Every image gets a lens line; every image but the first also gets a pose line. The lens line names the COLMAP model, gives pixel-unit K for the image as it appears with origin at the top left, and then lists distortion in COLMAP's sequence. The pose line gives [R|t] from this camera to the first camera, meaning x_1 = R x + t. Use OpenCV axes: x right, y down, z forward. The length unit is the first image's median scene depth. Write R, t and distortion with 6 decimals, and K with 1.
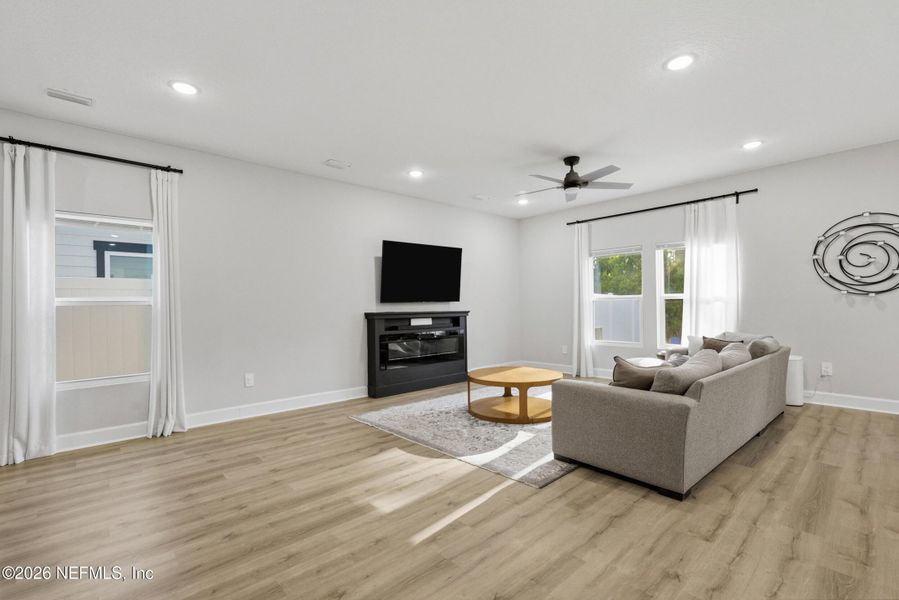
lens RADIAL K [[408.8, 0, 447.0], [0, 408.8, 301.9], [0, 0, 1]] dist [-0.004957, 0.000558]
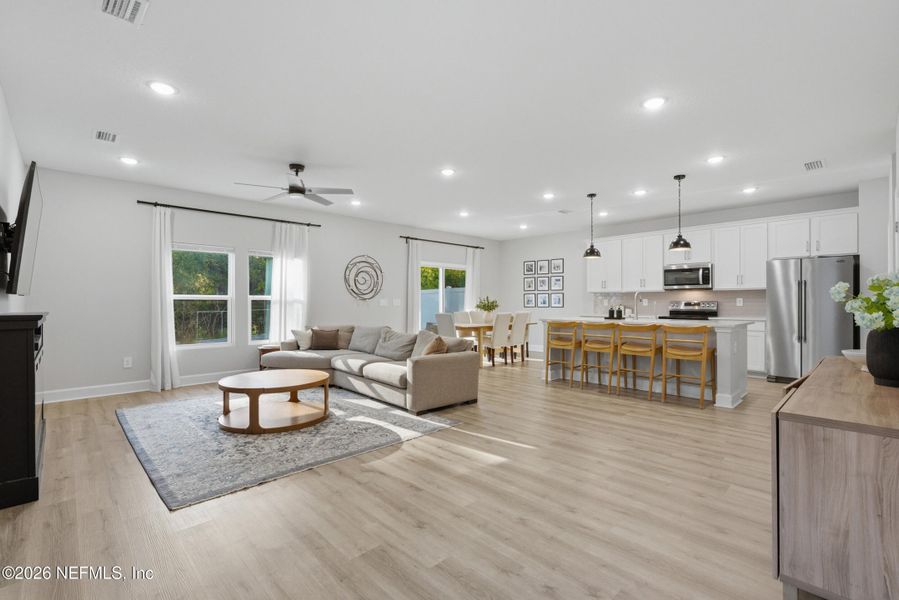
lens RADIAL K [[408.8, 0, 447.0], [0, 408.8, 301.9], [0, 0, 1]] dist [-0.004957, 0.000558]
pose [[-0.021354, 0.016493, 0.999636, -0.761955], [-0.007549, 0.999833, -0.016658, 0.017436], [-0.999743, -0.007902, -0.021226, 0.637833]]
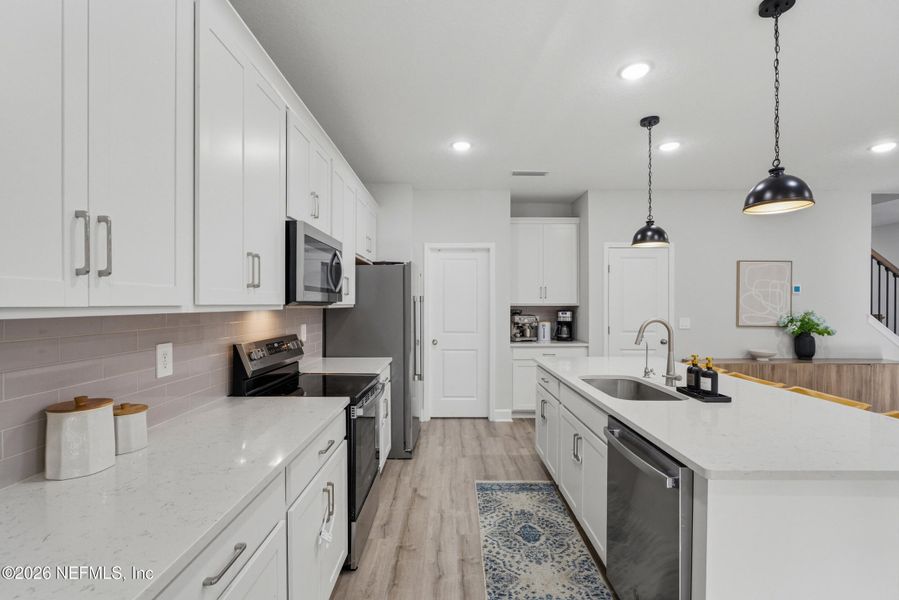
lens RADIAL K [[408.8, 0, 447.0], [0, 408.8, 301.9], [0, 0, 1]] dist [-0.004957, 0.000558]
pose [[-0.677980, 0.011639, -0.734988, 1.099229], [0.016180, 0.999869, 0.000908, -0.066484], [0.734902, -0.011277, -0.678079, 0.167228]]
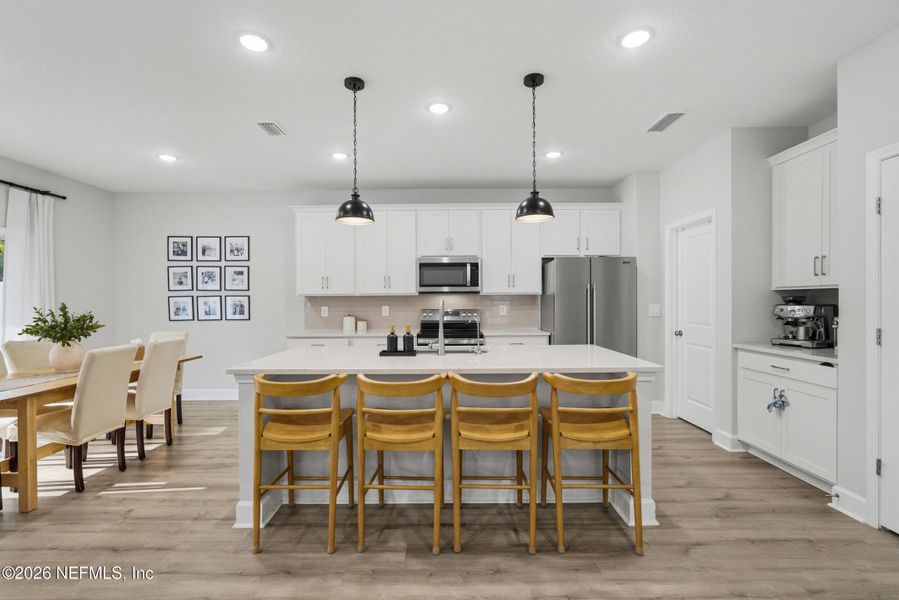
lens RADIAL K [[402.4, 0, 448.0], [0, 402.4, 301.9], [0, 0, 1]] dist [-0.009120, 0.000824]
pose [[-0.736945, 0.016892, 0.675741, 0.069908], [0.011800, 0.999857, -0.012125, -0.027216], [-0.675849, -0.000961, -0.737039, 0.479976]]
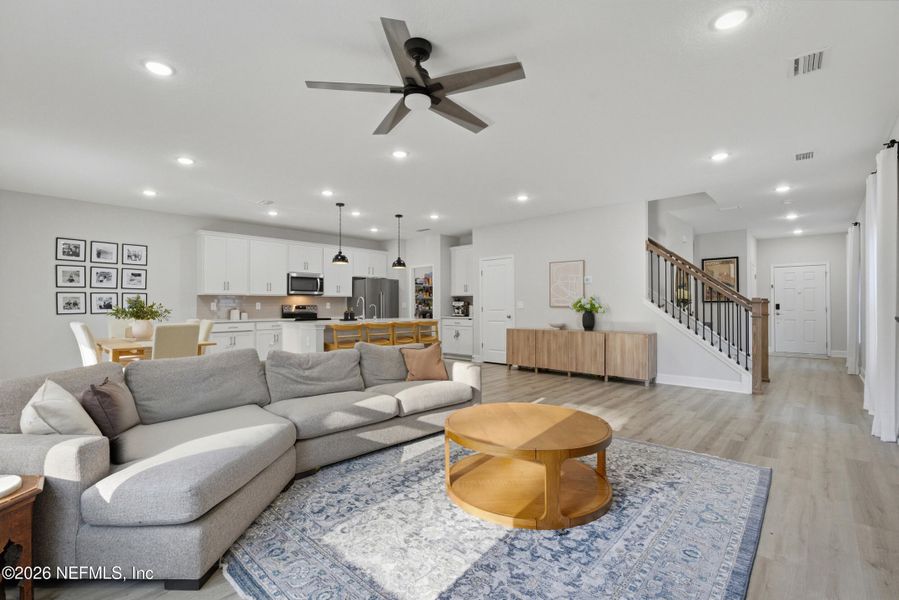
lens RADIAL K [[402.4, 0, 448.0], [0, 402.4, 301.9], [0, 0, 1]] dist [-0.009120, 0.000824]
pose [[-0.996370, 0.018718, -0.083047, 0.317101], [0.020293, 0.999629, -0.018151, 0.013687], [0.082676, -0.019771, -0.996380, 1.560541]]
